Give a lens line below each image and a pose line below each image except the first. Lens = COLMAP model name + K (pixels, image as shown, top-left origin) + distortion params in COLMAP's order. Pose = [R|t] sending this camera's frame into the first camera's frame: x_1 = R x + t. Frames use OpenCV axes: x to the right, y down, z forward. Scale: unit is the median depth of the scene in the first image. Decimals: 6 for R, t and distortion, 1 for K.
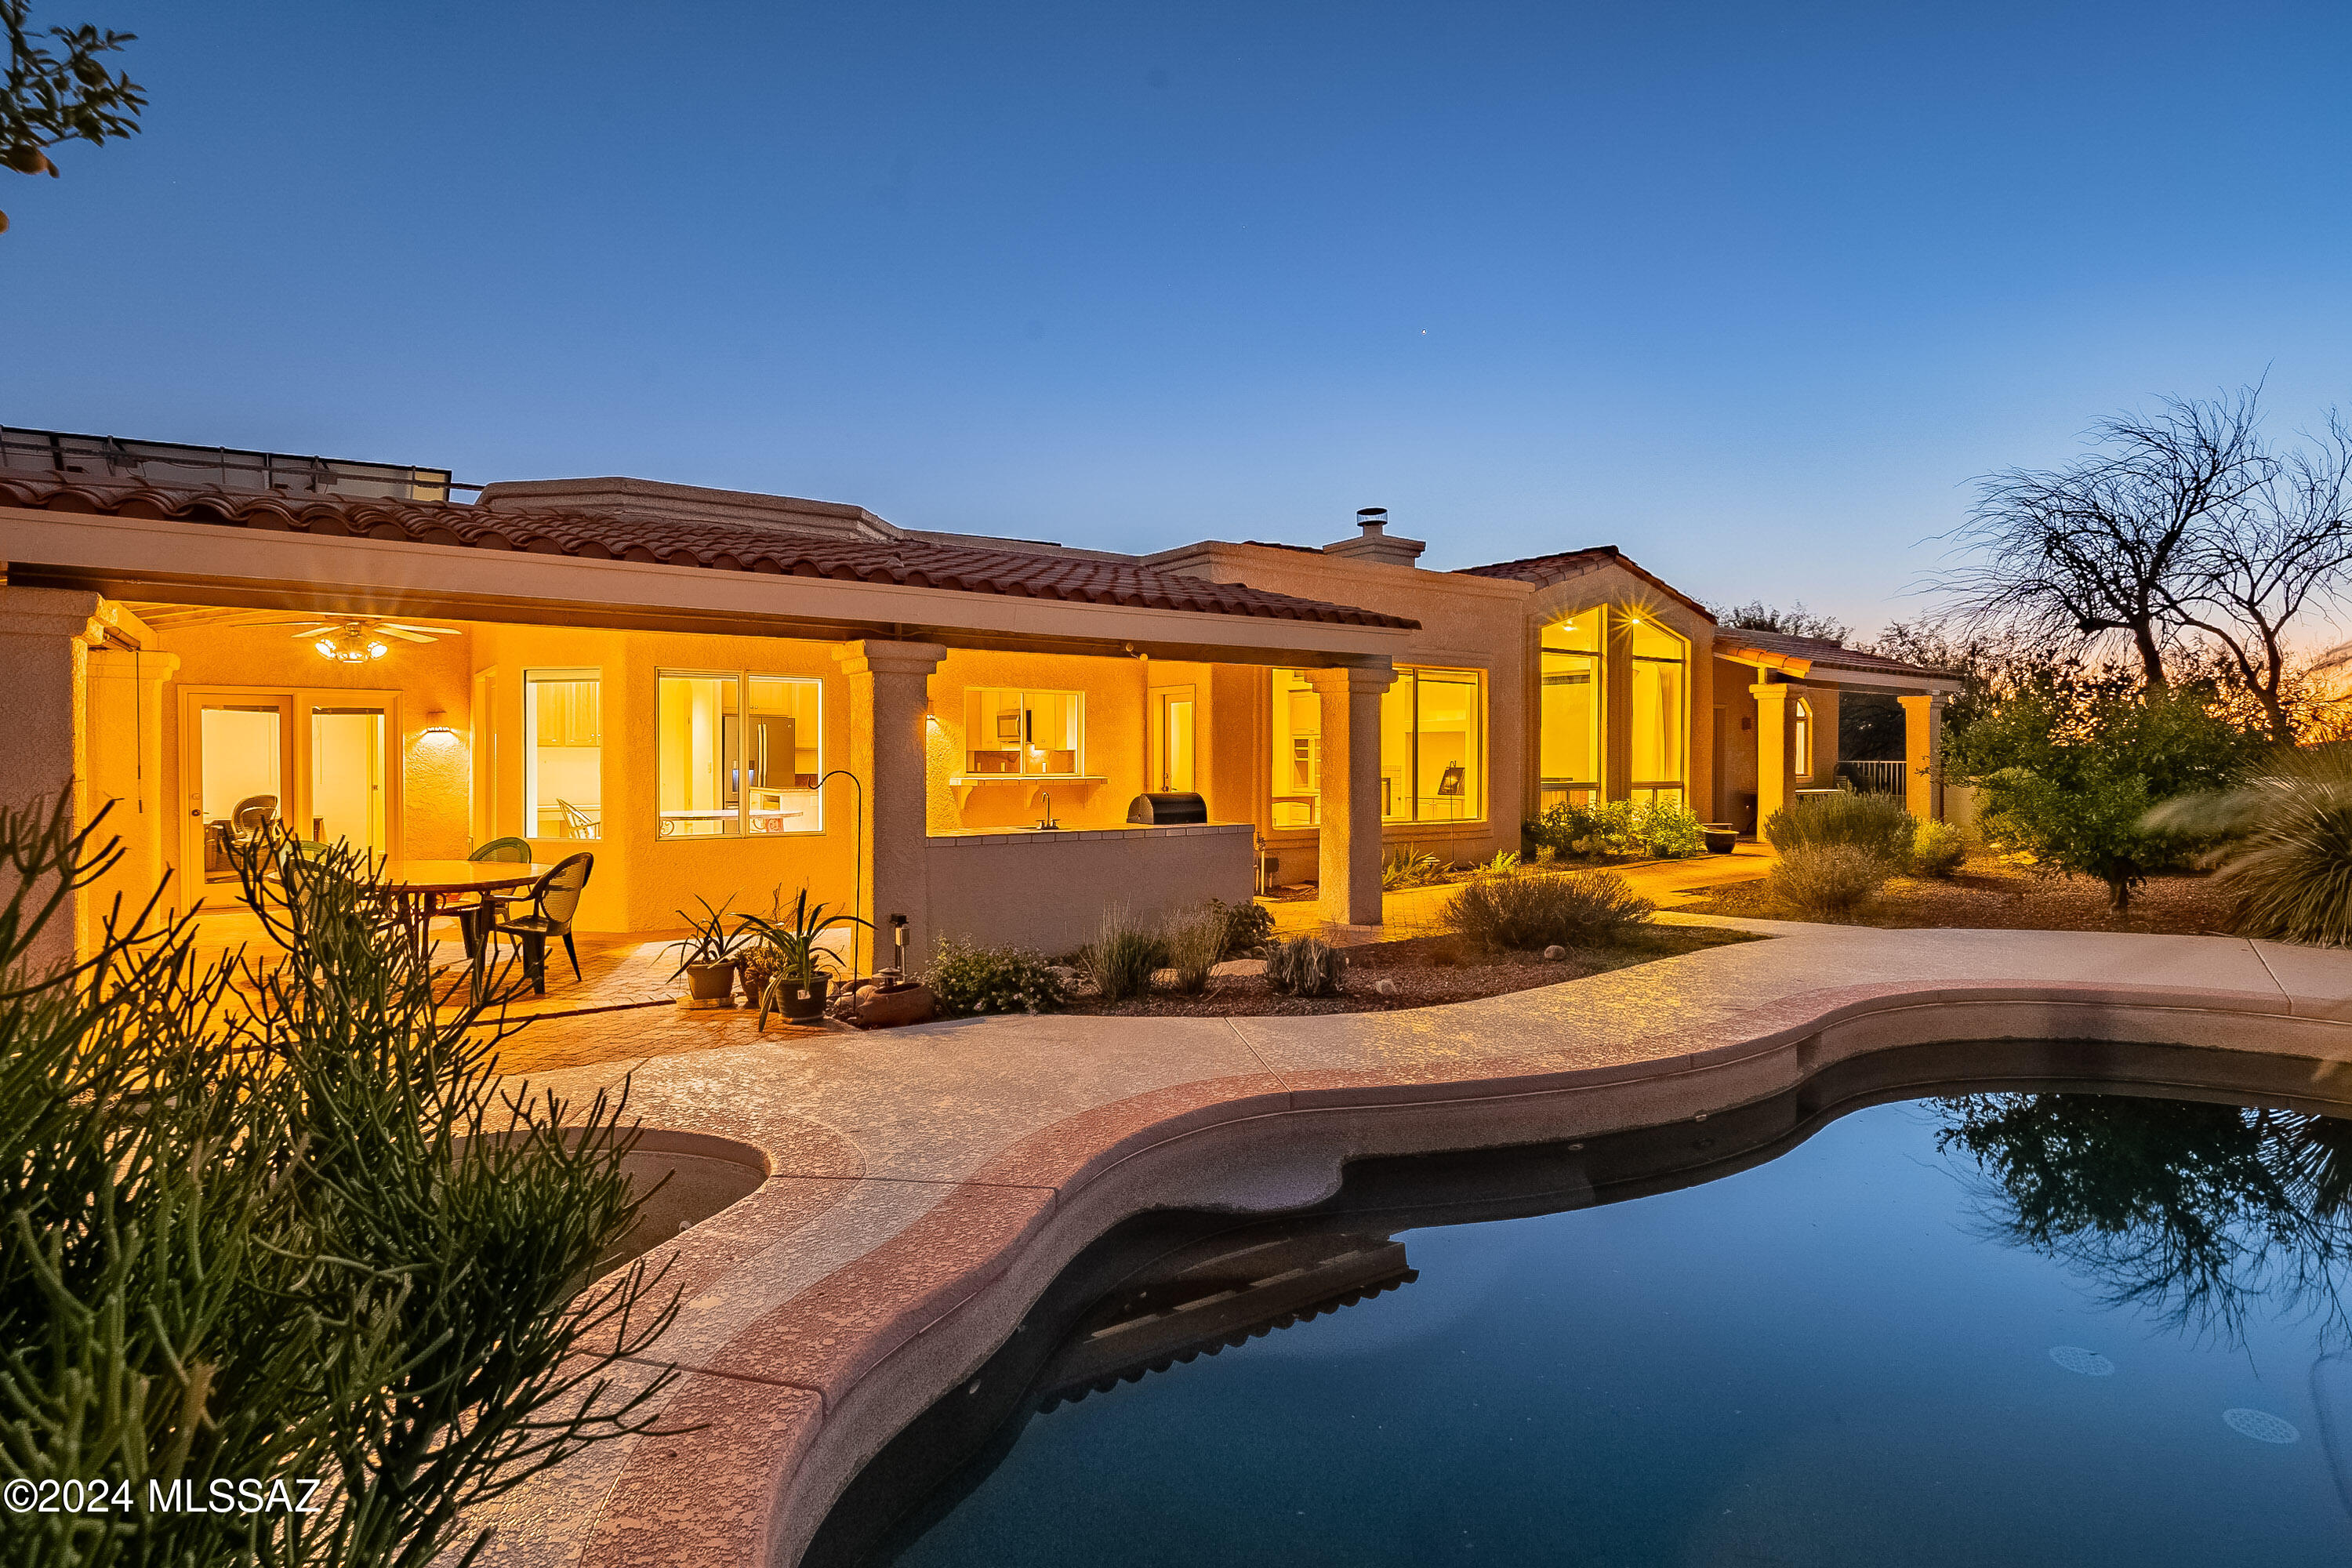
lens RADIAL K [[1294.8, 0, 1176.7], [0, 1294.8, 777.9], [0, 0, 1]] dist [0.002459, 0.000103]
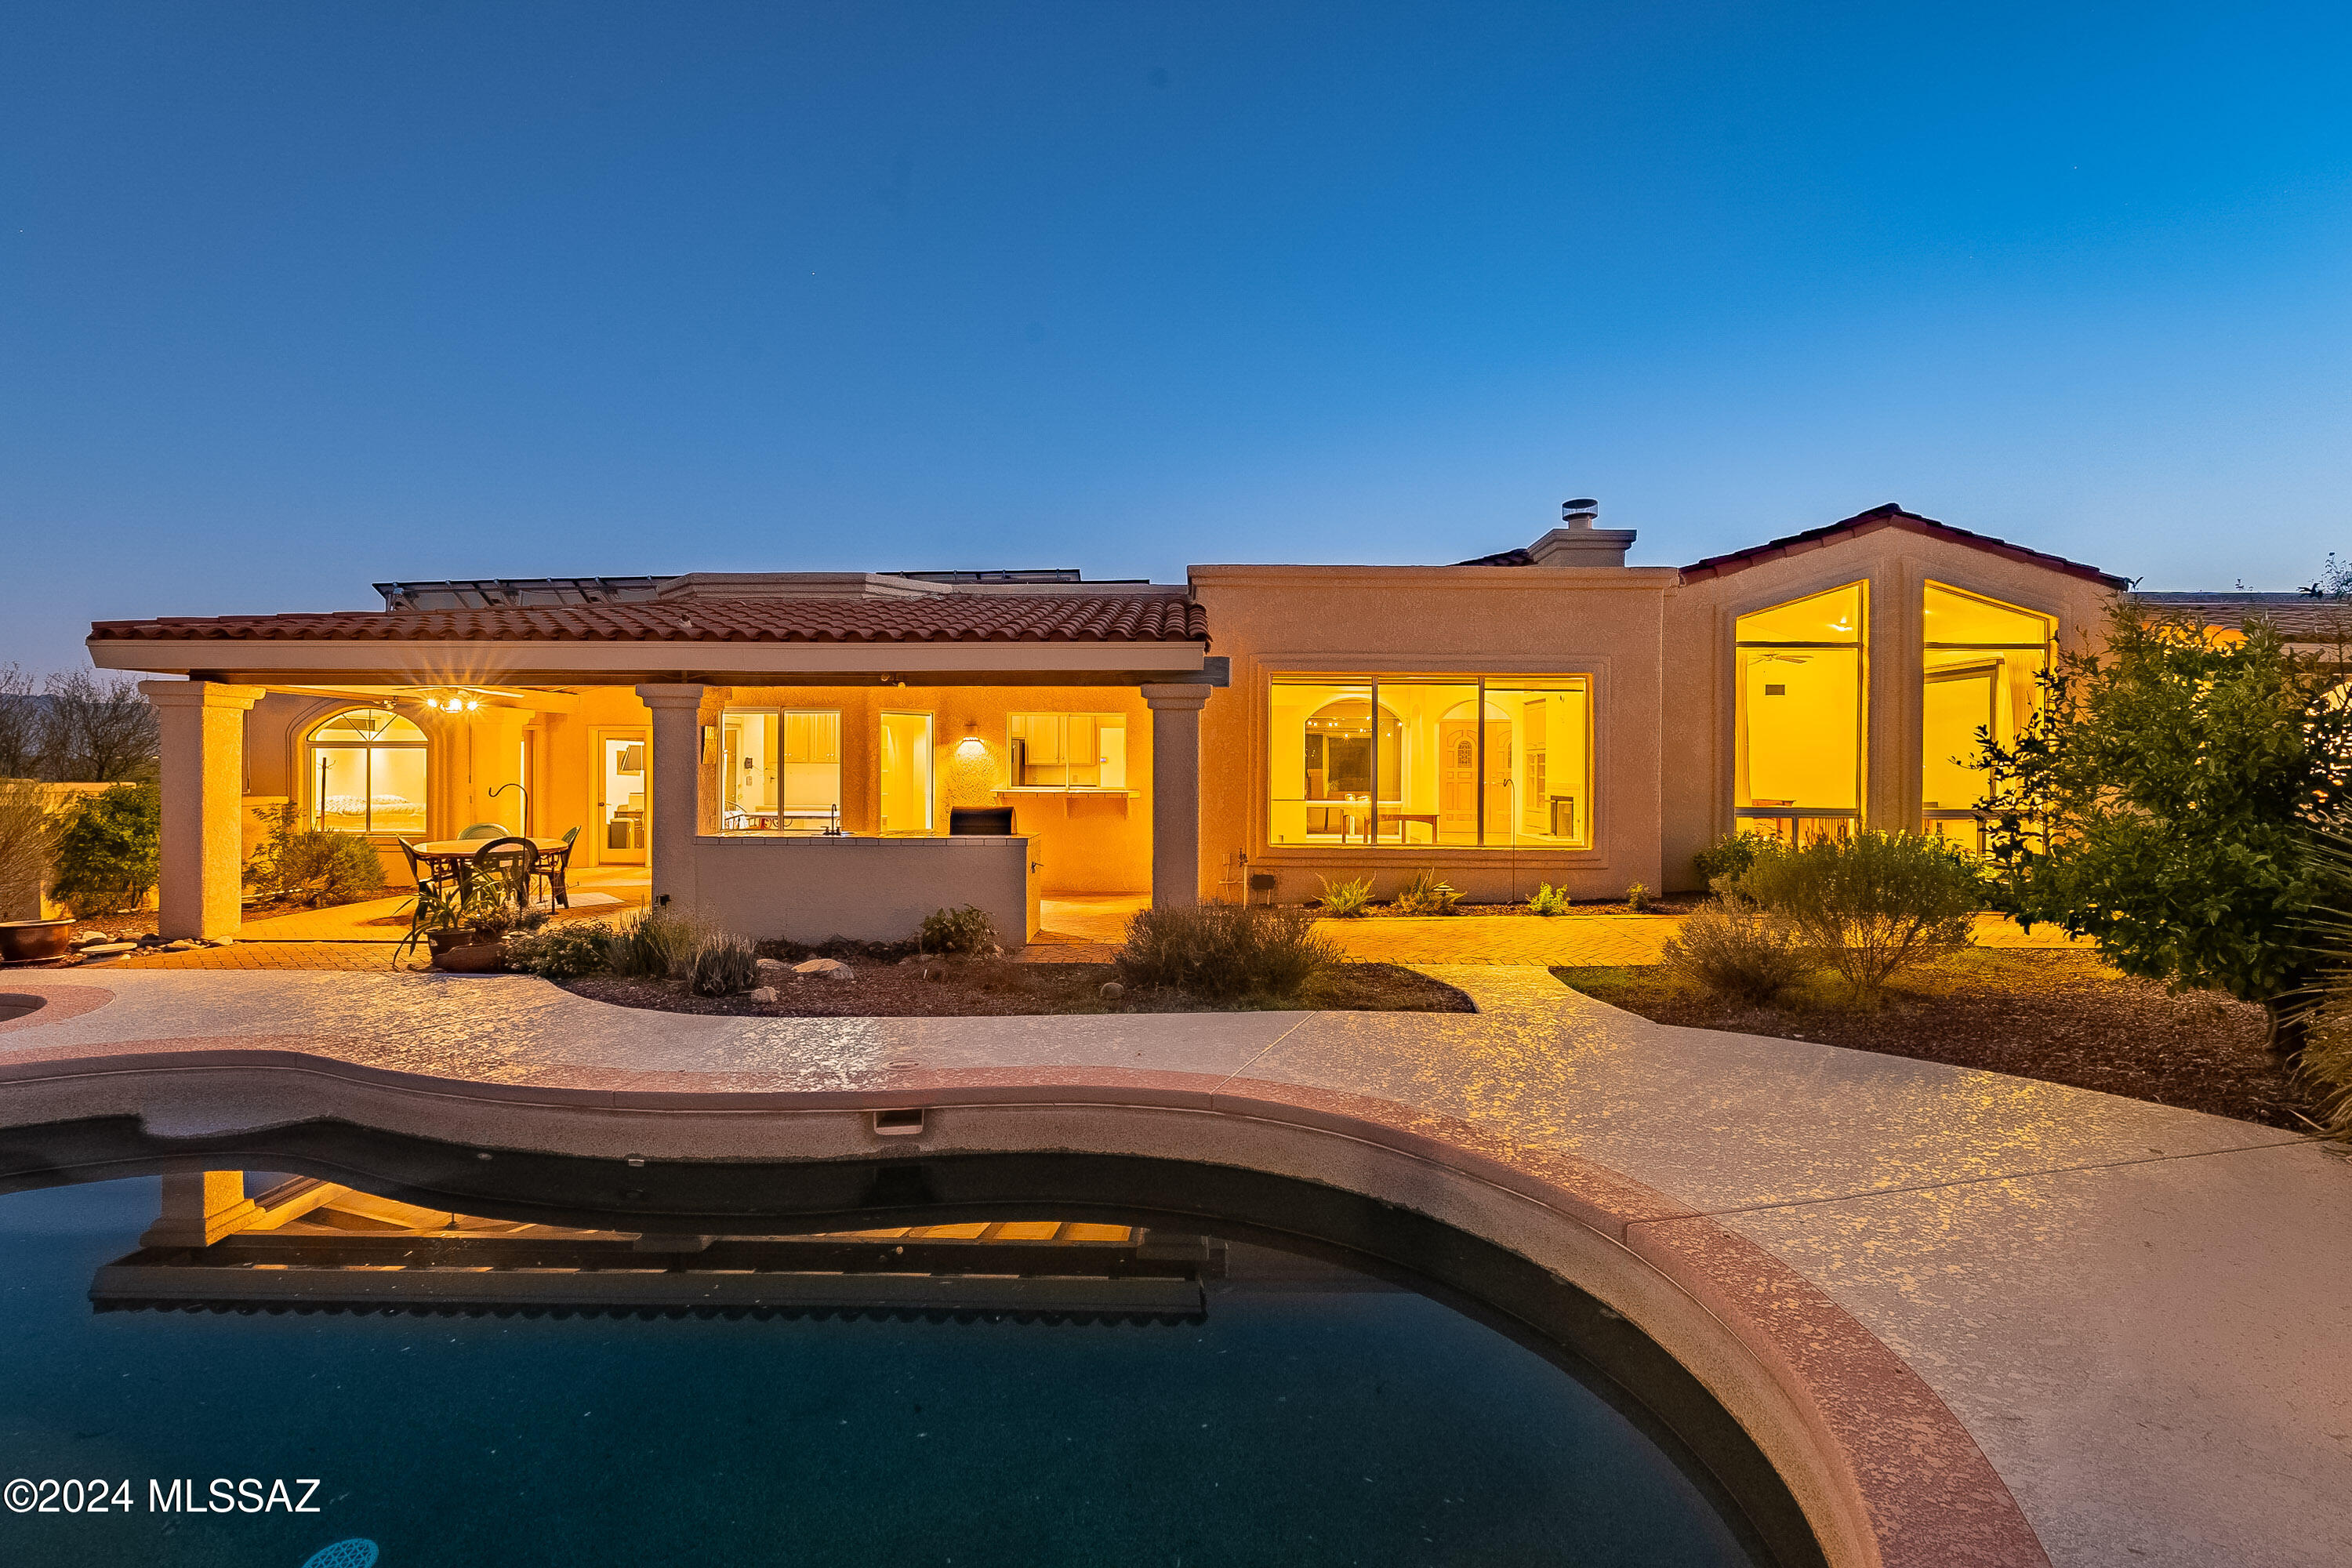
lens RADIAL K [[1132.4, 0, 1176.3], [0, 1132.4, 779.9], [0, 0, 1]] dist [-0.003149, -0.000280]
pose [[0.782787, 0.009057, -0.622224, 0.446254], [-0.013477, 0.999906, -0.002400, -0.006892], [0.622144, 0.010264, 0.782836, 0.217696]]
